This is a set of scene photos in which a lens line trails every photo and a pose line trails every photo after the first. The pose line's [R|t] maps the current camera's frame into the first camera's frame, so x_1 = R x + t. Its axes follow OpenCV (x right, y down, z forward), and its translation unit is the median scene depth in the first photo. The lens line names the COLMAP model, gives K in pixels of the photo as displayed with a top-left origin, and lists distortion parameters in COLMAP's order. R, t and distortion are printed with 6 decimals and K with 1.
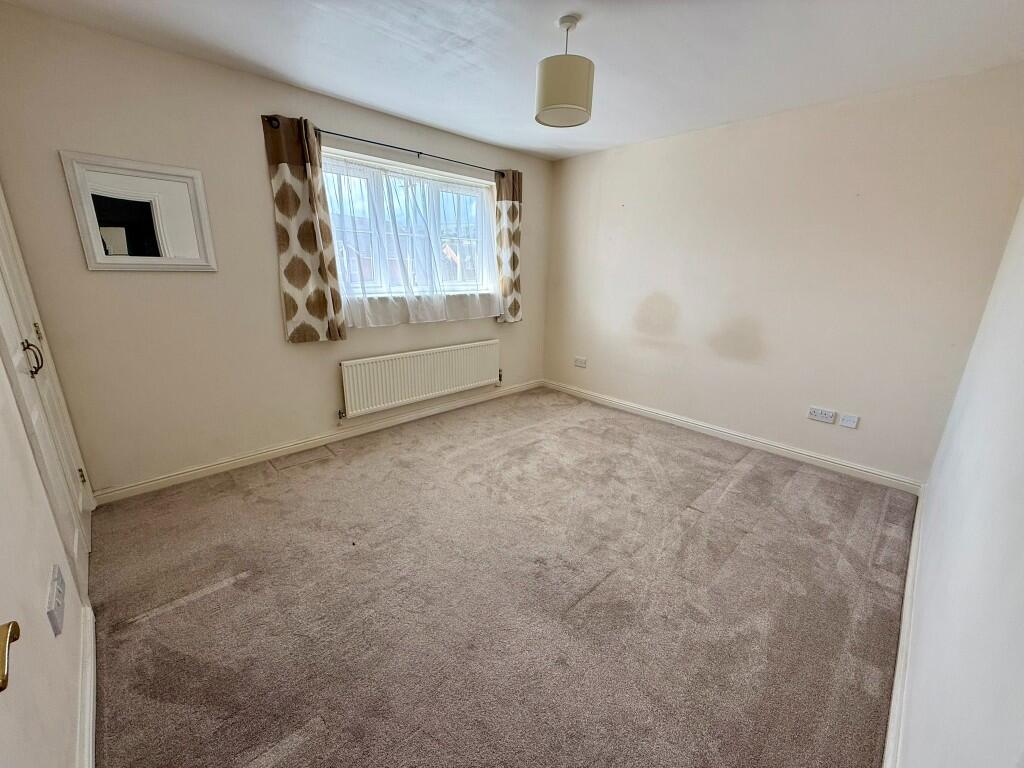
lens RADIAL K [[407.9, 0, 510.1], [0, 407.9, 384.9], [0, 0, 1]] dist [0.001550, -0.000101]
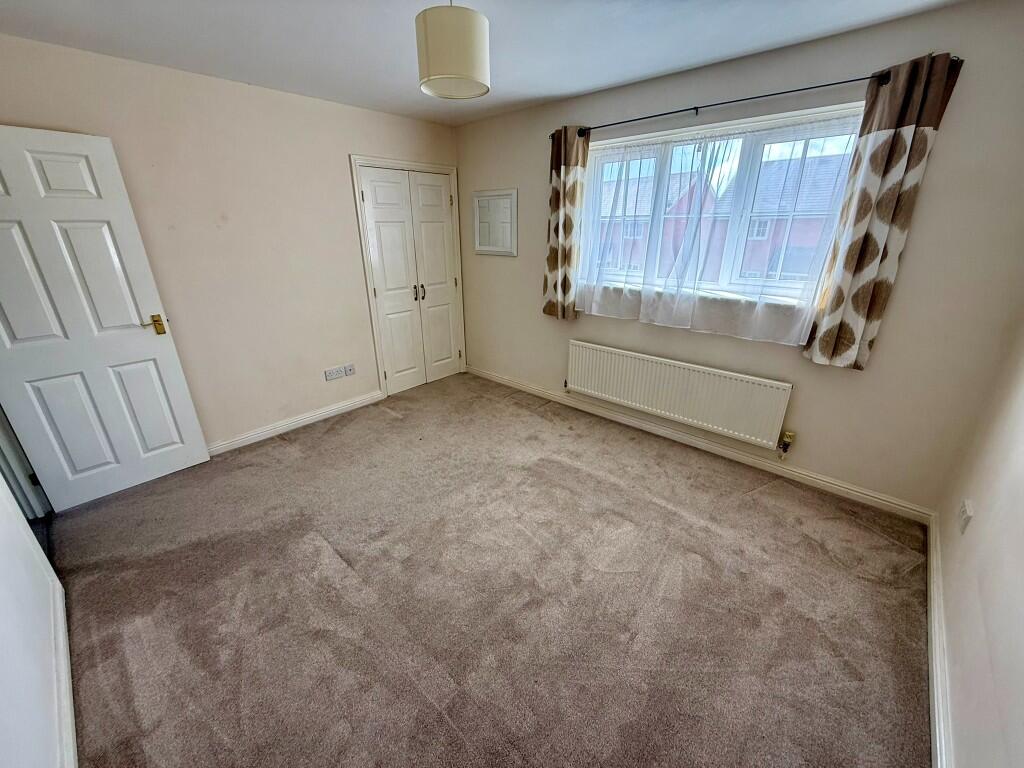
lens RADIAL K [[407.9, 0, 510.1], [0, 407.9, 384.9], [0, 0, 1]] dist [0.001550, -0.000101]
pose [[0.059270, 0.344557, -0.936892, 0.596695], [-0.269230, 0.909280, 0.317370, -0.224098], [0.961250, 0.233429, 0.146659, 0.614993]]
